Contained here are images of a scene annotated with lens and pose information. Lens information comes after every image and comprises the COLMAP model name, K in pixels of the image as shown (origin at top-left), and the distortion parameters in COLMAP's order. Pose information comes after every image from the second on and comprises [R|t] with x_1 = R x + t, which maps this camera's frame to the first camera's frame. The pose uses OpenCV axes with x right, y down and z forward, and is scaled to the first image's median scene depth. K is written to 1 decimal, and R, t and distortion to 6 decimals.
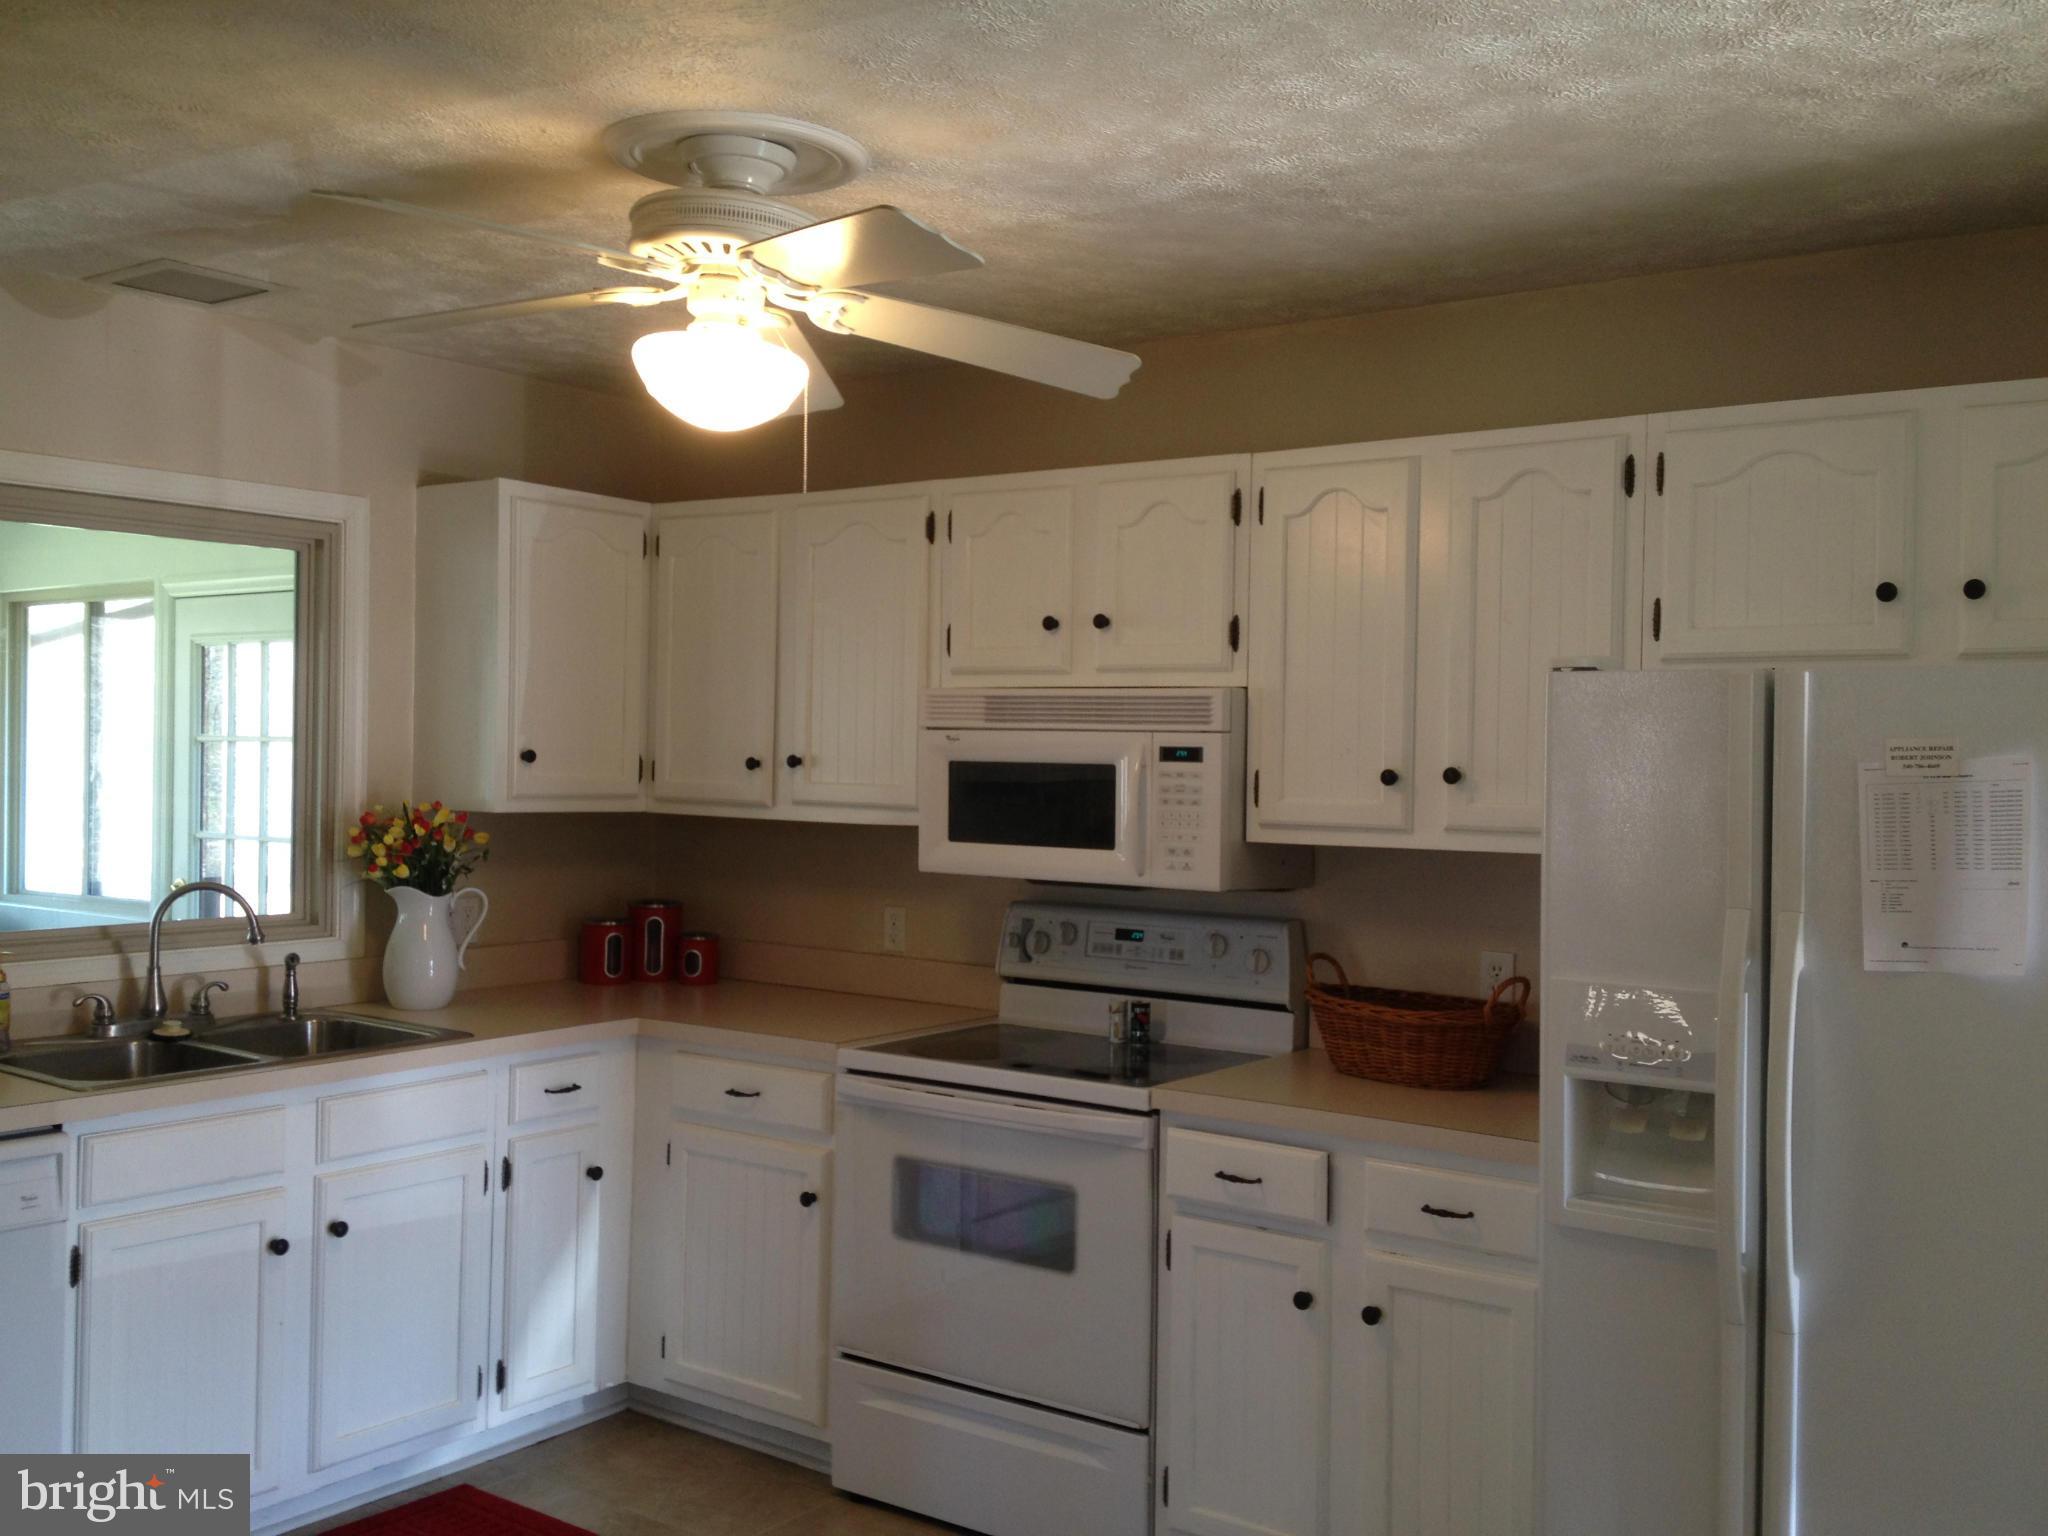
lens RADIAL K [[1915.9, 0, 1013.1], [0, 1915.9, 767.8], [0, 0, 1]] dist [0.139308, -0.287649]
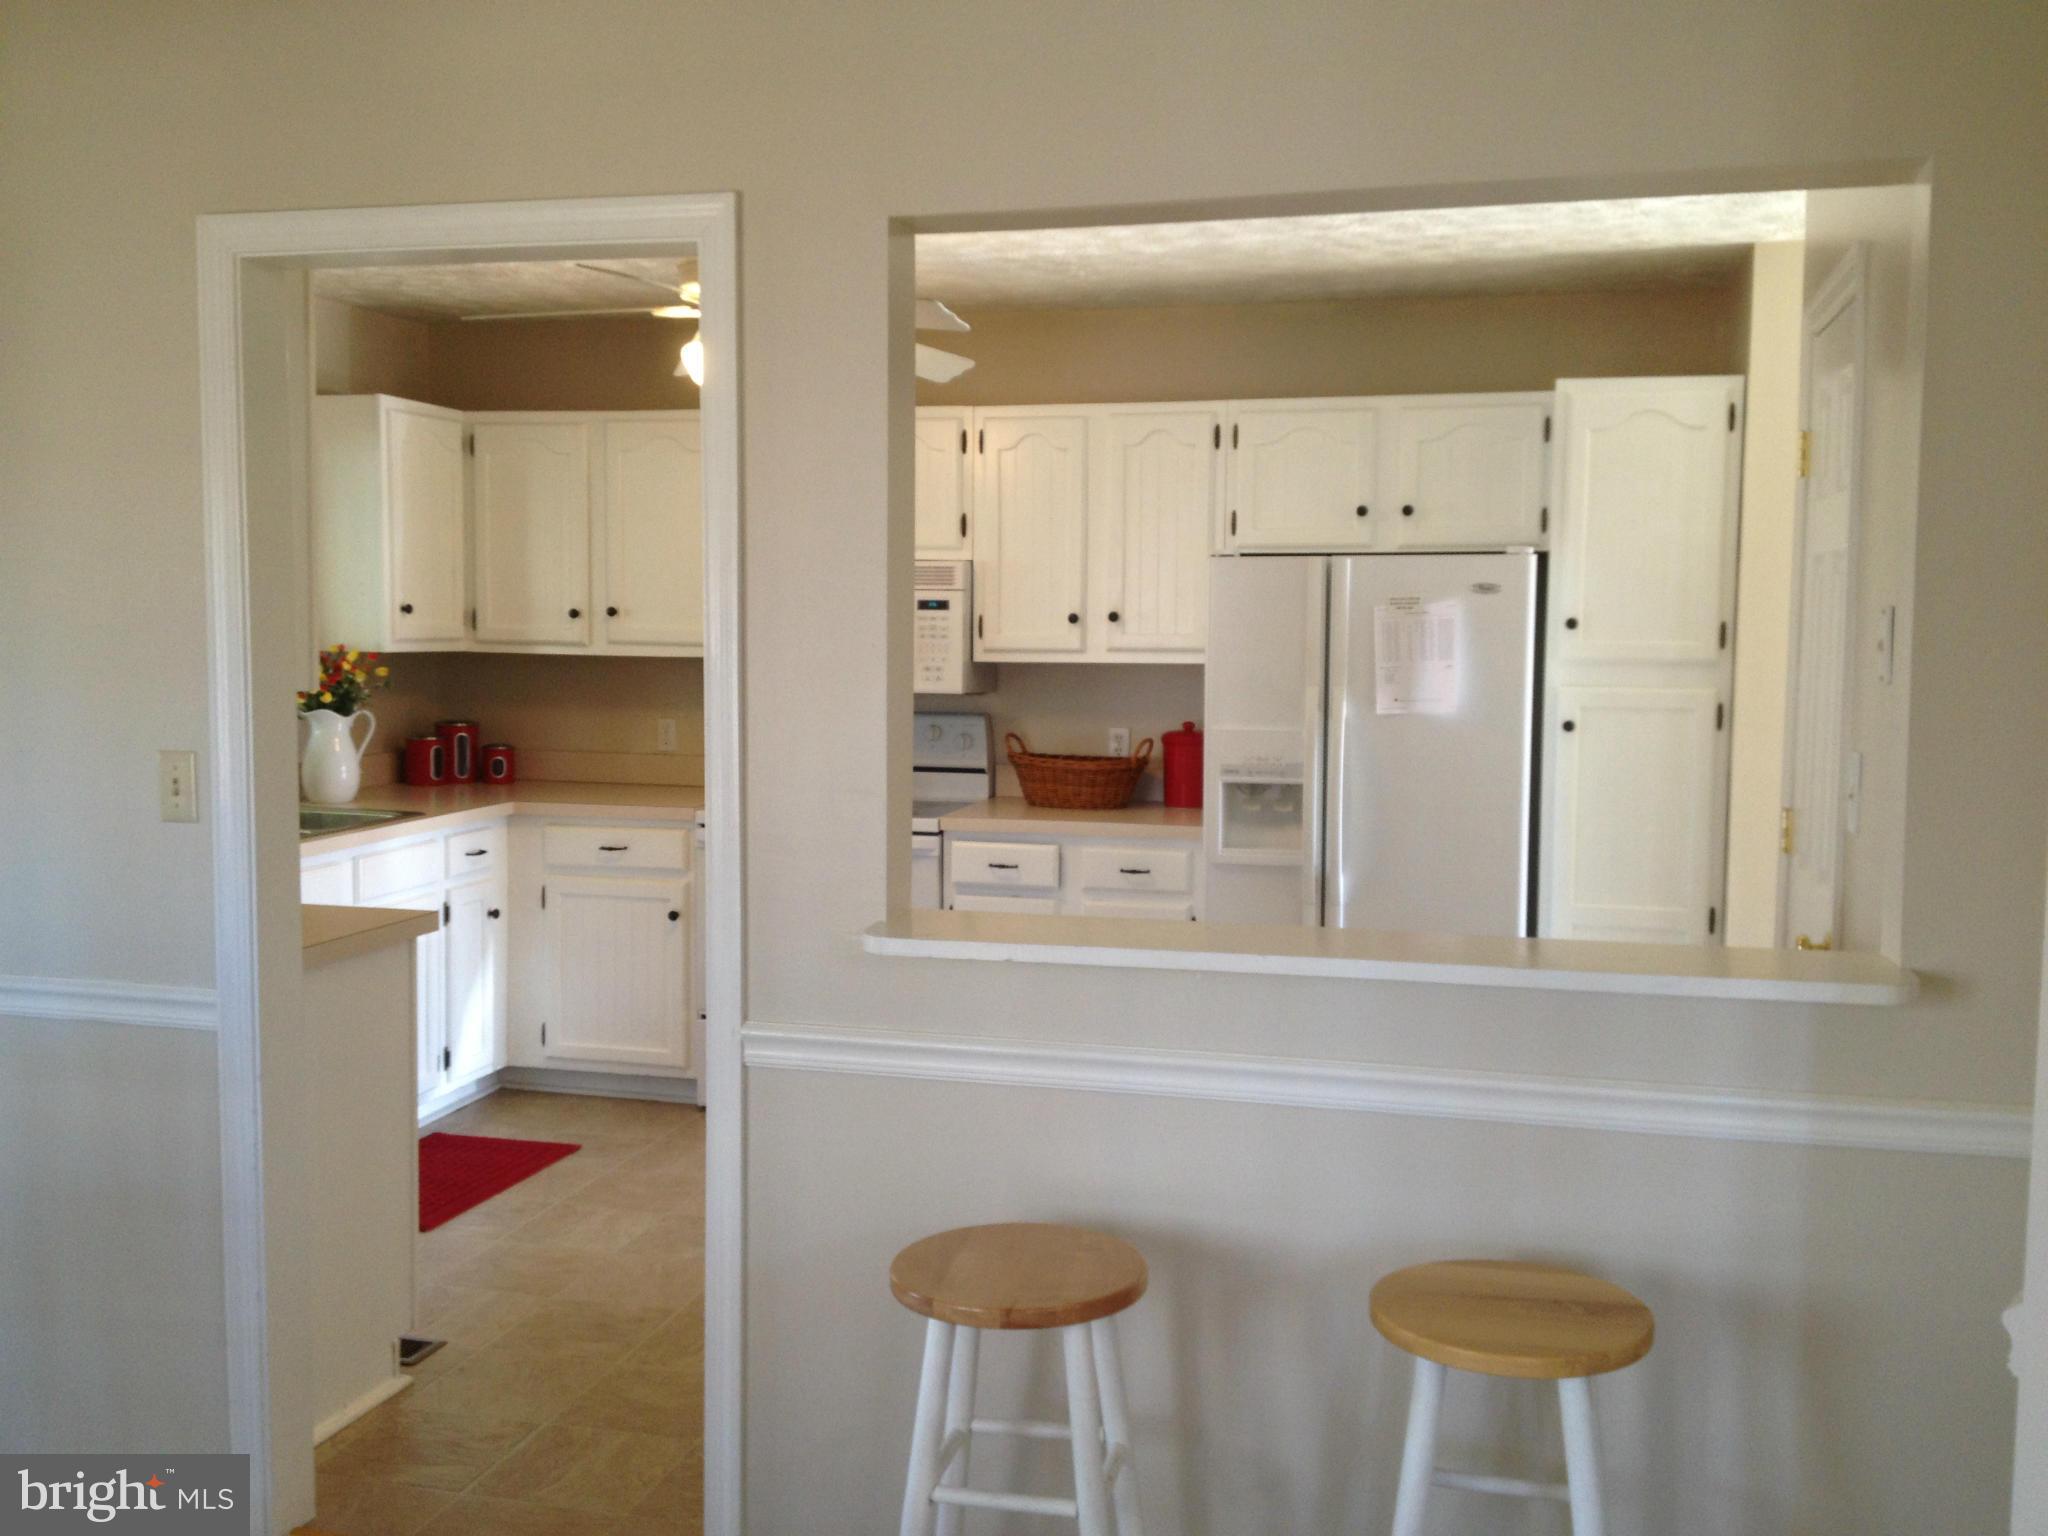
lens RADIAL K [[1915.9, 0, 1013.1], [0, 1915.9, 767.8], [0, 0, 1]] dist [0.139308, -0.287649]
pose [[0.930789, -0.040083, 0.363354, -0.412334], [0.010814, 0.996555, 0.082232, -0.002864], [-0.365398, -0.072612, 0.928015, -0.448178]]
